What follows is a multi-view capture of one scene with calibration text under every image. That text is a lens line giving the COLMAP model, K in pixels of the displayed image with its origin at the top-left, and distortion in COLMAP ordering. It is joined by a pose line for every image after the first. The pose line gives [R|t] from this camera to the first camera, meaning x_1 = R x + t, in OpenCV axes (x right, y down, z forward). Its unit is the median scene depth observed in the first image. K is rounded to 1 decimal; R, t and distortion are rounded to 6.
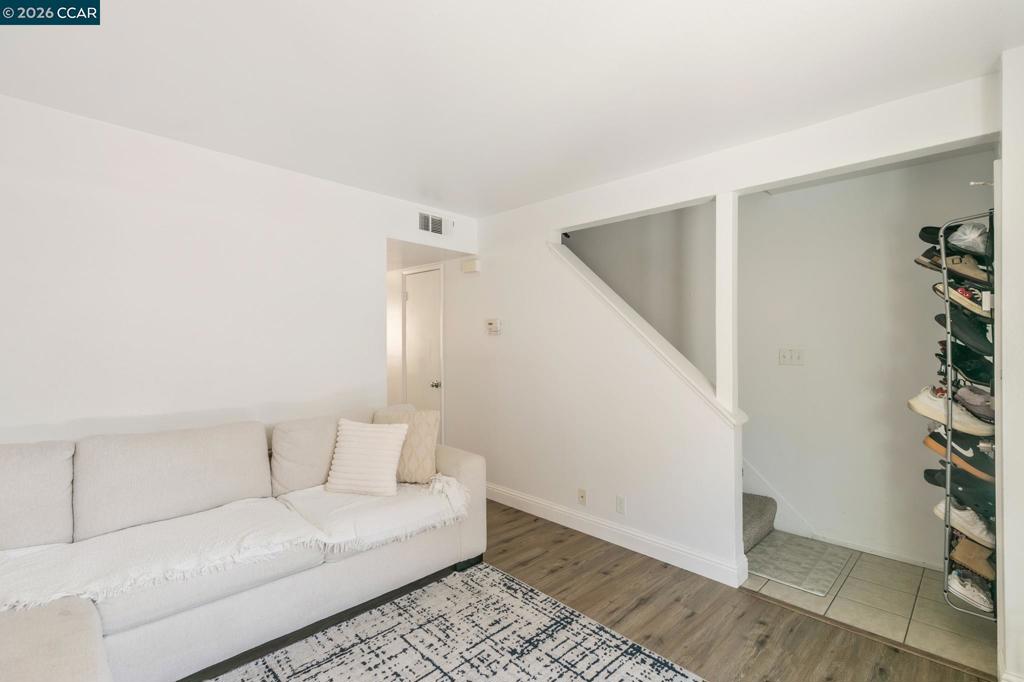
lens RADIAL K [[459.8, 0, 520.3], [0, 459.8, 331.9], [0, 0, 1]] dist [0.000973, -0.000194]
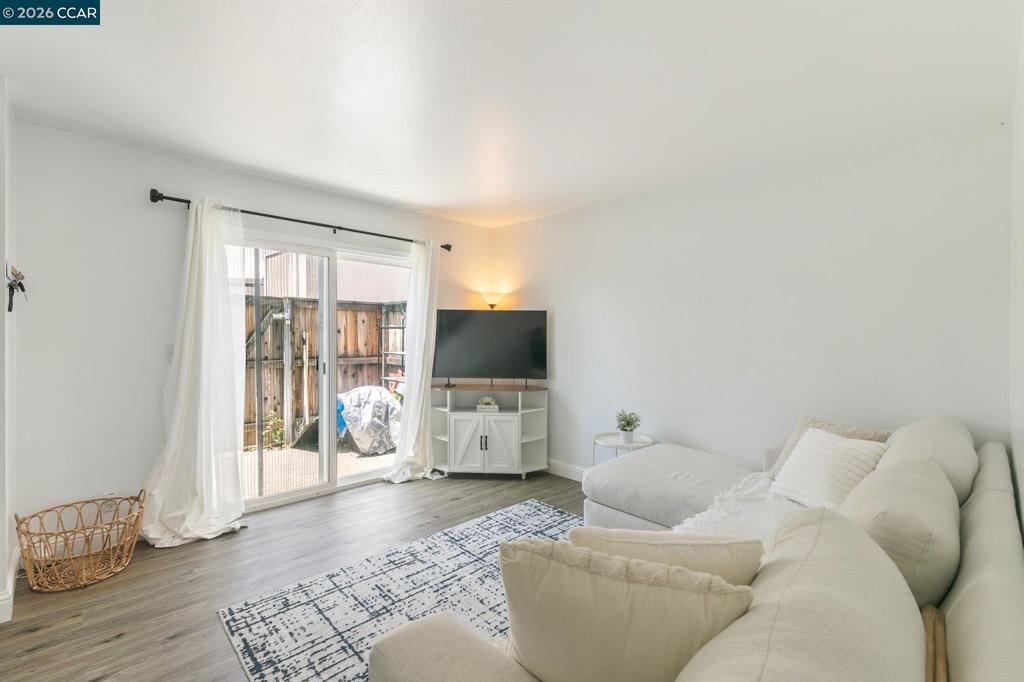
lens RADIAL K [[459.8, 0, 520.3], [0, 459.8, 331.9], [0, 0, 1]] dist [0.000973, -0.000194]
pose [[-0.999639, -0.021279, 0.016421, -0.254681], [-0.021793, 0.999257, -0.031773, 0.052102], [-0.015733, -0.032119, -0.999360, 1.871126]]
